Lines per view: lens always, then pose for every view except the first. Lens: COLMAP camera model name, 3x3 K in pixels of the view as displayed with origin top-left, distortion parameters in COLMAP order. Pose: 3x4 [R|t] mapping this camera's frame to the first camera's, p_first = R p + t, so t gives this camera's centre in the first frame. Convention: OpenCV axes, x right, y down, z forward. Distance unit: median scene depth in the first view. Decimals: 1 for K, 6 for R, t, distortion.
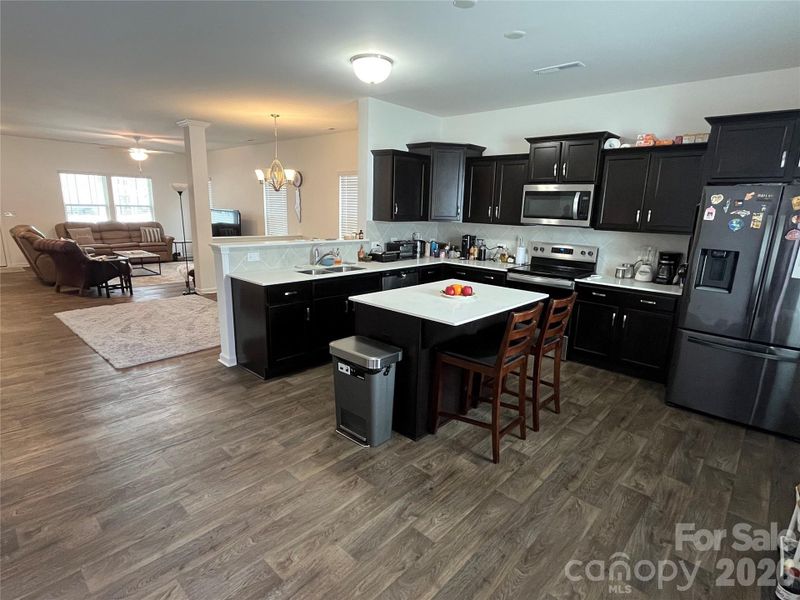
lens RADIAL K [[425.9, 0, 403.1], [0, 425.9, 303.5], [0, 0, 1]] dist [0.002451, -0.001907]
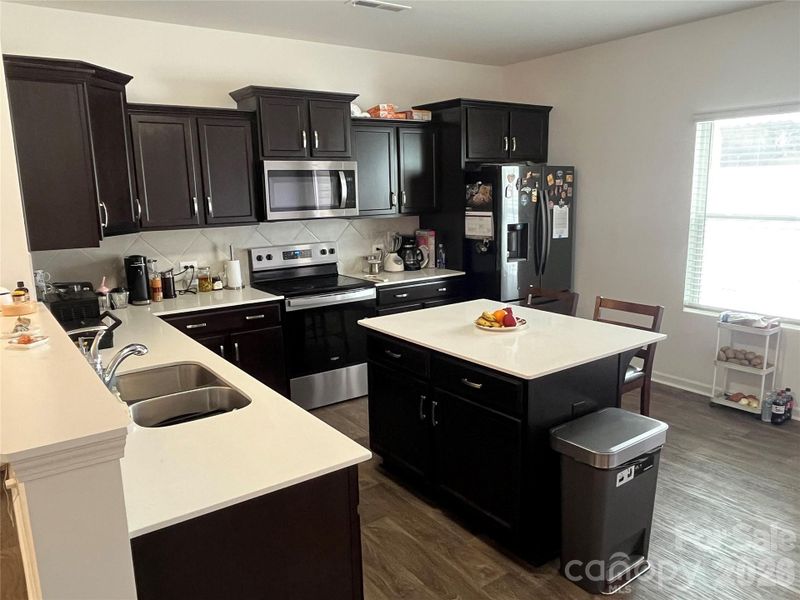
lens RADIAL K [[601.6, 0, 412.4], [0, 601.6, 301.0], [0, 0, 1]] dist [-0.001961, -0.001178]
pose [[0.189036, -0.216664, 0.957769, -0.606356], [0.243686, 0.955195, 0.167986, -0.188144], [-0.951253, 0.201639, 0.233364, 0.672063]]
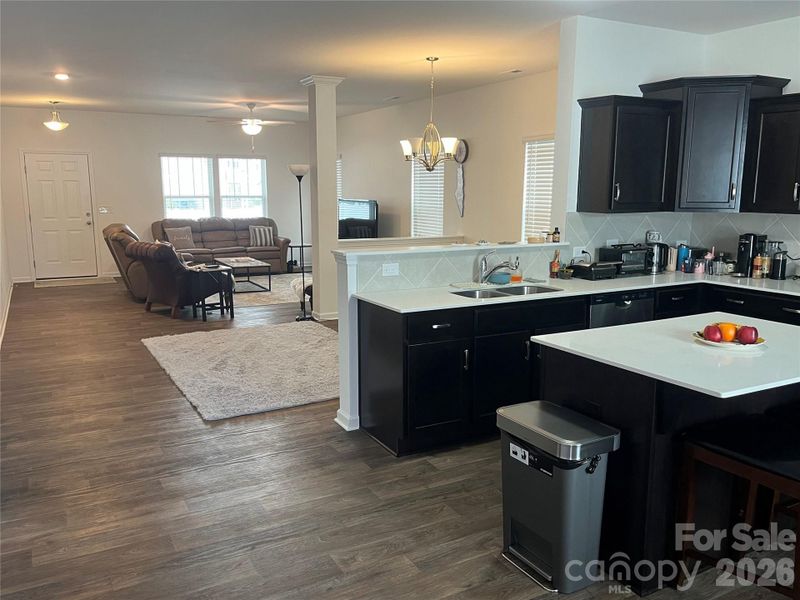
lens RADIAL K [[666.0, 0, 400.5], [0, 666.0, 303.3], [0, 0, 1]] dist [0.054691, -0.053907]
pose [[0.946814, 0.028129, -0.320549, 0.001655], [-0.046056, 0.997762, -0.048480, -0.005217], [0.318468, 0.060665, 0.945991, 0.014343]]
